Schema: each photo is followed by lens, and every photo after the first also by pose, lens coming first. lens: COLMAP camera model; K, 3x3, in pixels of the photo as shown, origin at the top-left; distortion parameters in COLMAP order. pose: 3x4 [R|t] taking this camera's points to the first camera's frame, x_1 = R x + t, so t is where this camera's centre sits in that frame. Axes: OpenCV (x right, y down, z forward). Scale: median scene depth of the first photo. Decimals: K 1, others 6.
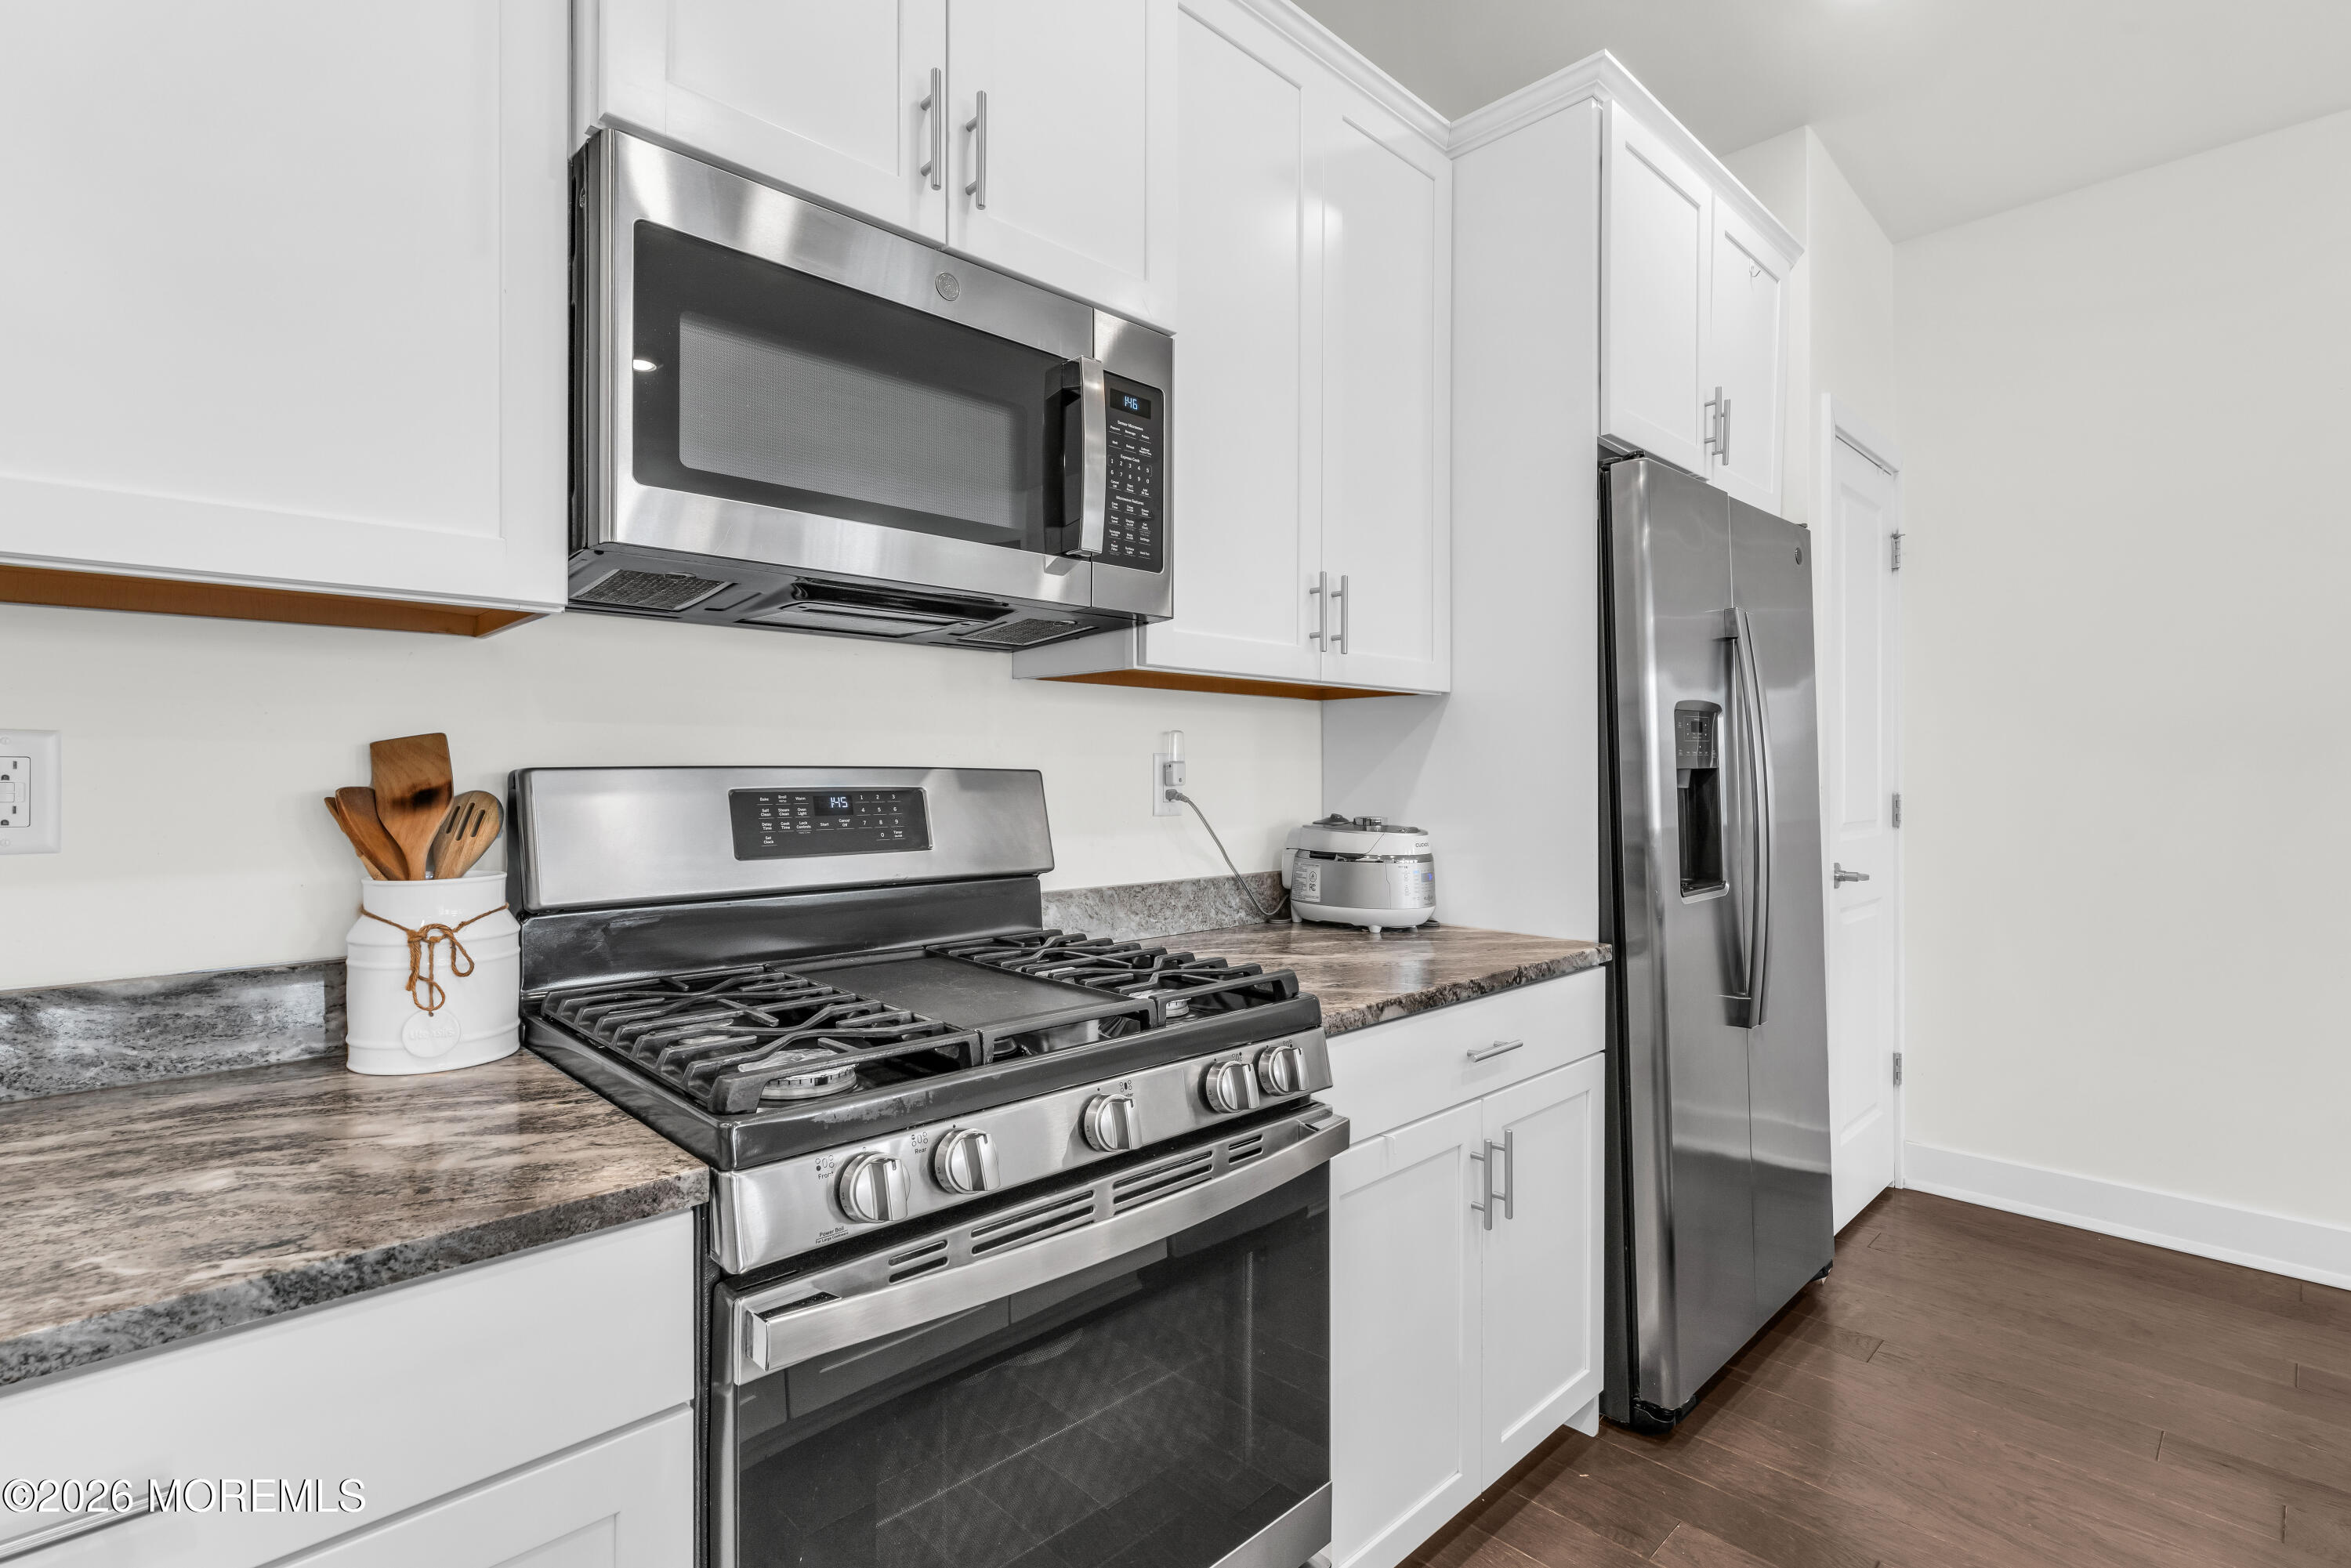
lens RADIAL K [[1095.7, 0, 1172.9], [0, 1095.7, 785.8], [0, 0, 1]] dist [-0.001813, -0.000038]
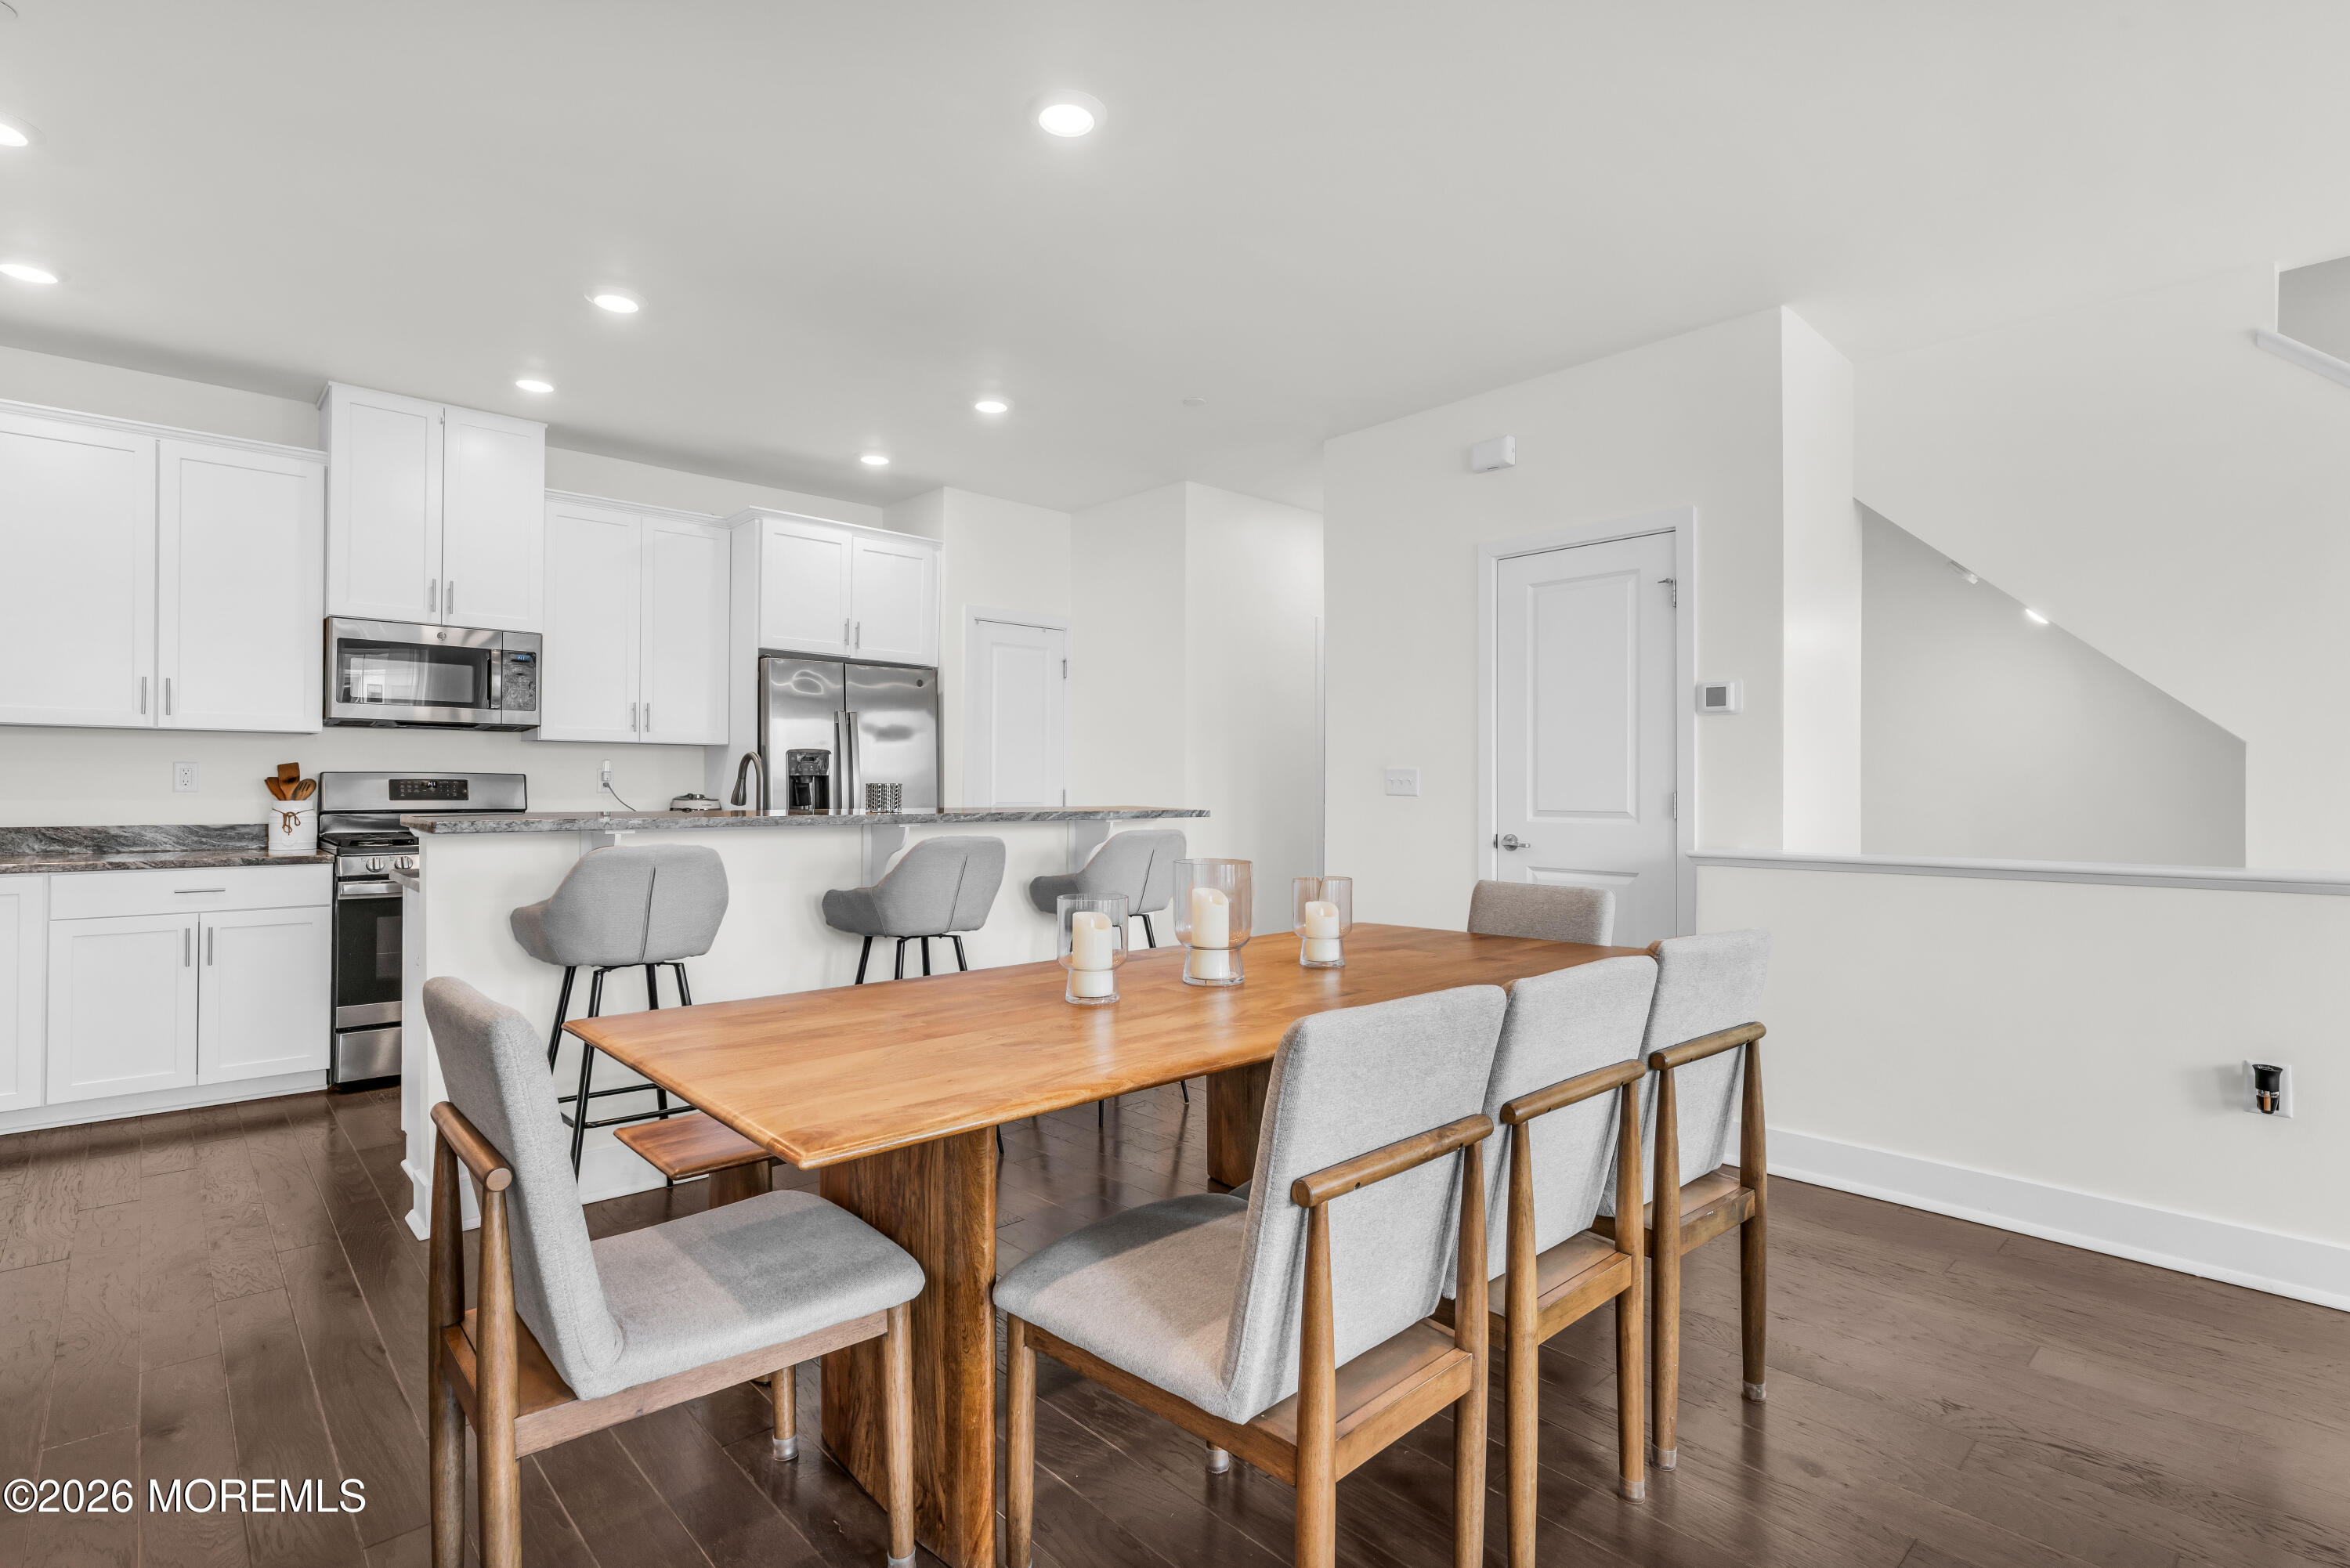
lens RADIAL K [[1111.1, 0, 1175.0], [0, 1111.1, 784.0], [0, 0, 1]] dist [0.000102, 0.000753]
pose [[0.999670, 0.003028, -0.025510, 2.013476], [-0.003394, 0.999892, -0.014306, 0.056741], [0.025464, 0.014388, 0.999572, -2.251101]]
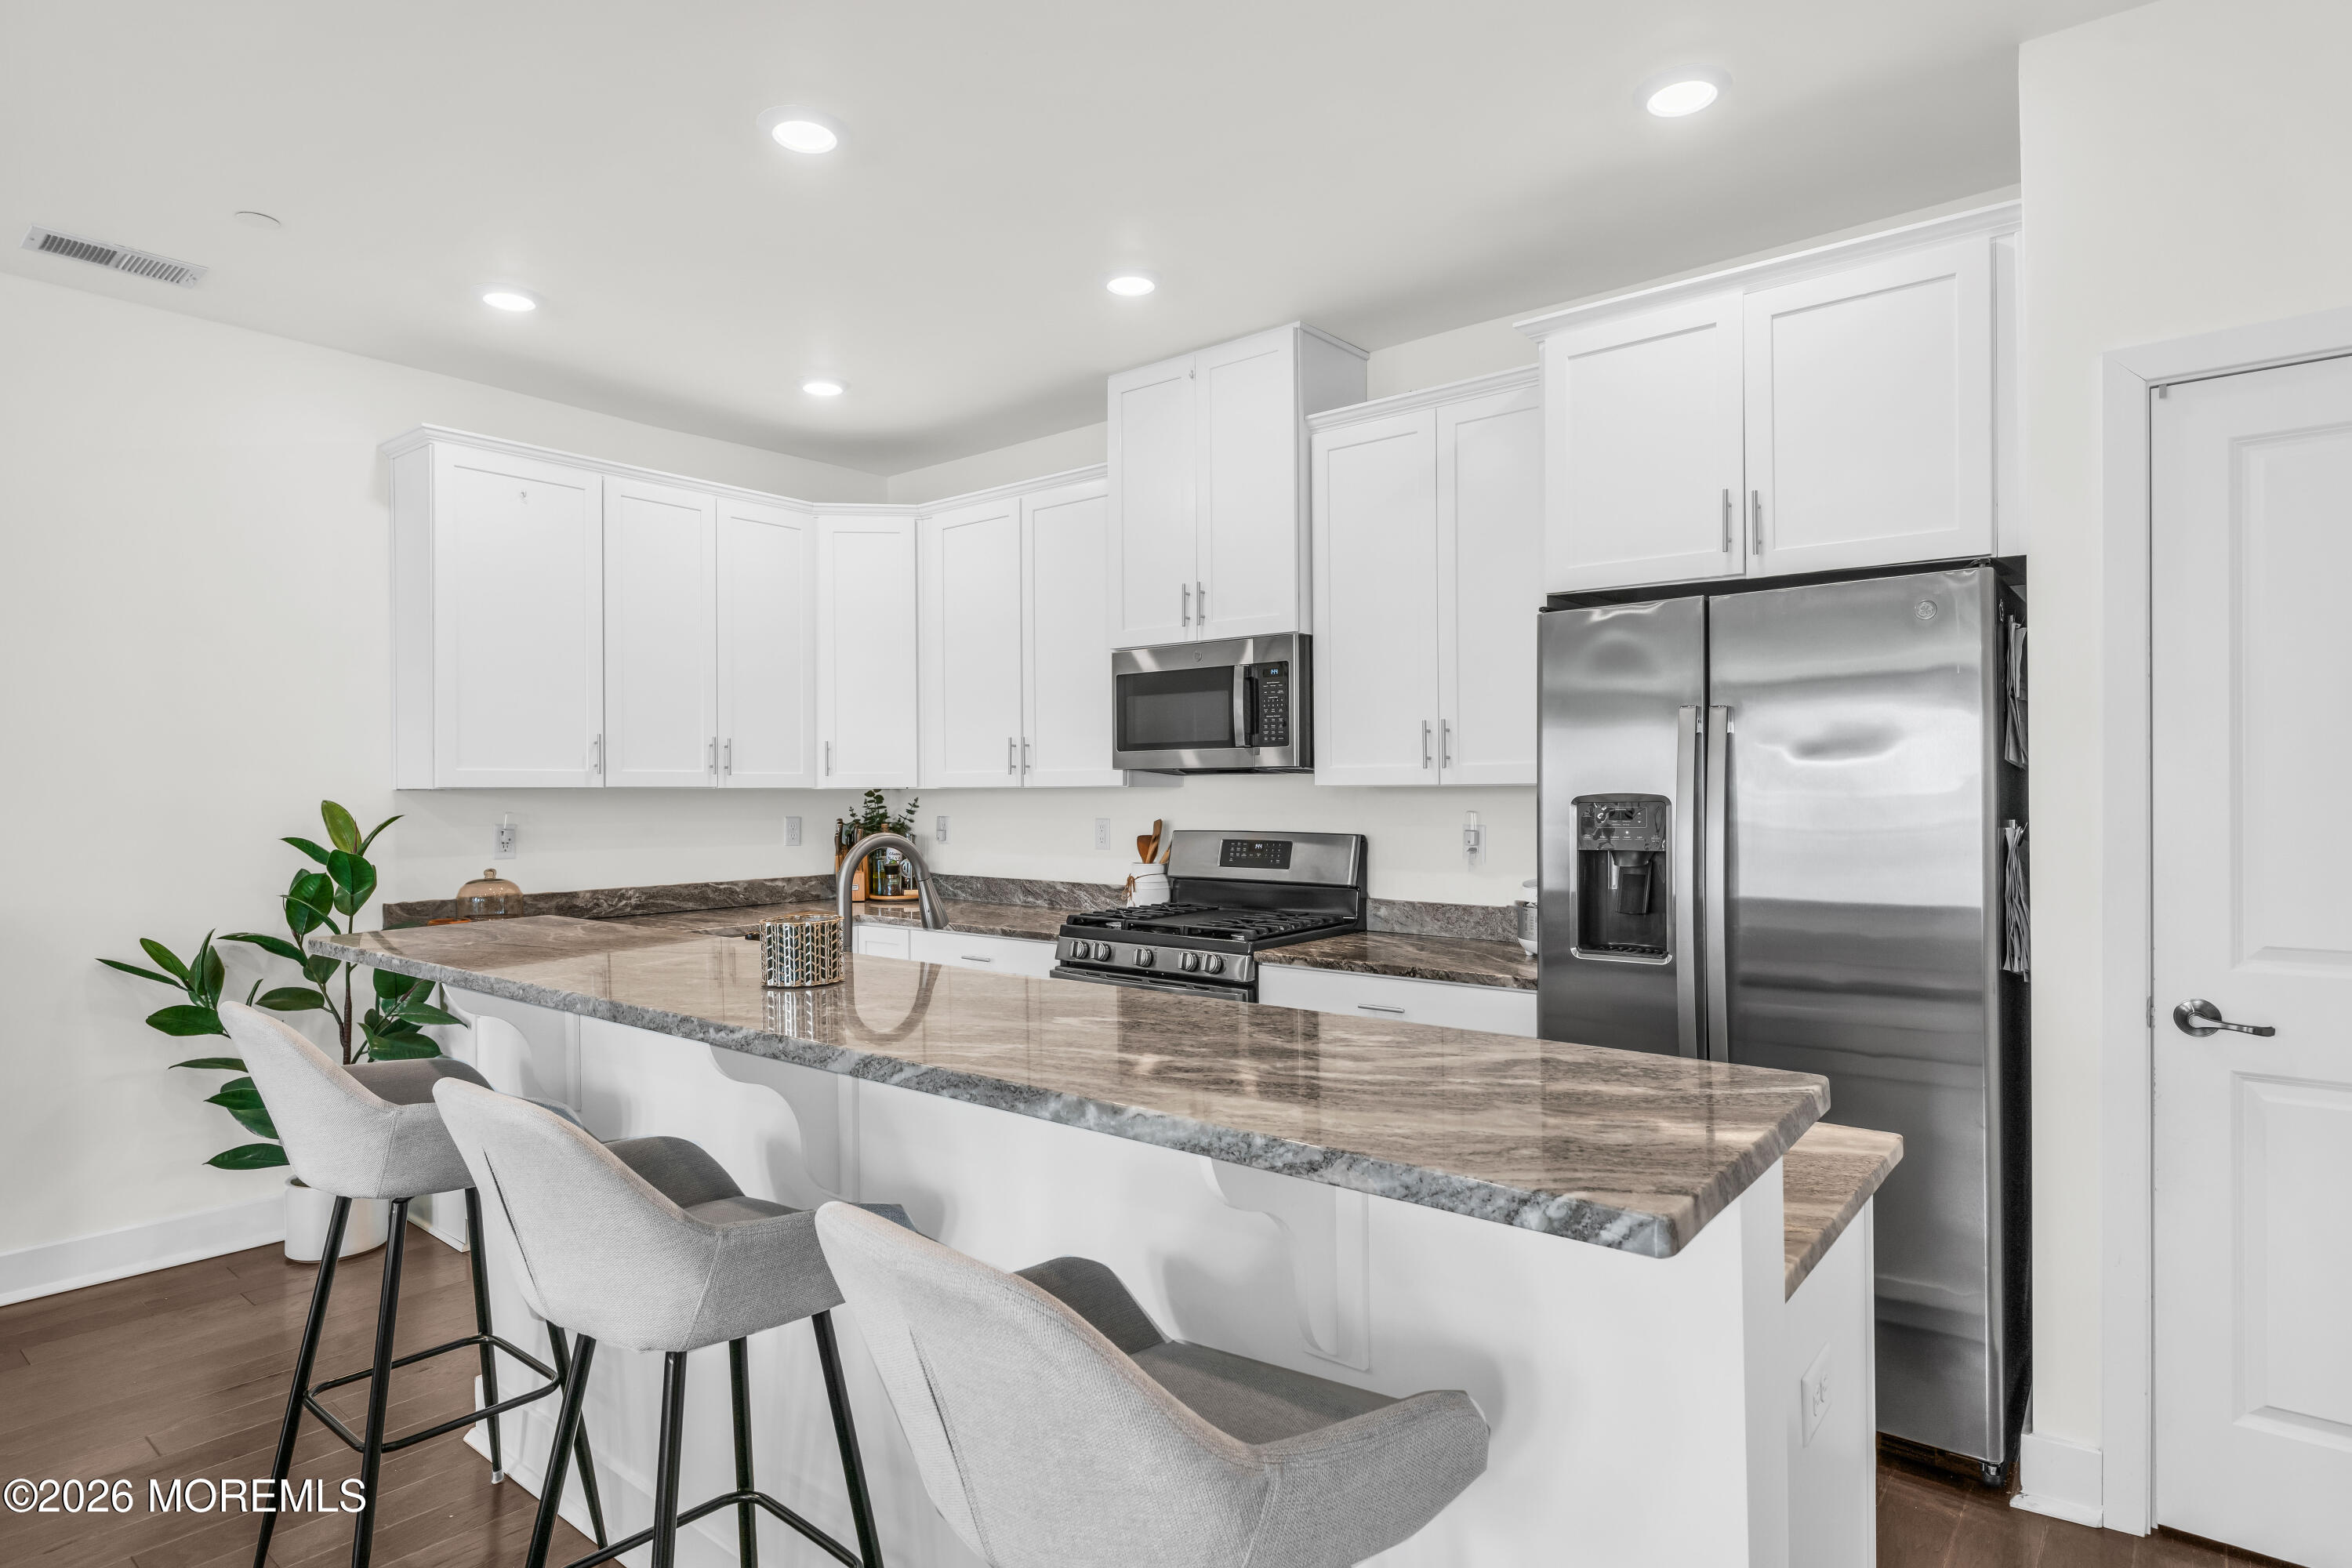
lens RADIAL K [[1257.8, 0, 1179.2], [0, 1257.8, 795.1], [0, 0, 1]] dist [0.000511, -0.000103]
pose [[0.126045, 0.003077, -0.992020, 2.553525], [-0.006504, 0.999976, 0.002275, -0.108177], [0.992003, 0.006165, 0.126062, 0.504478]]
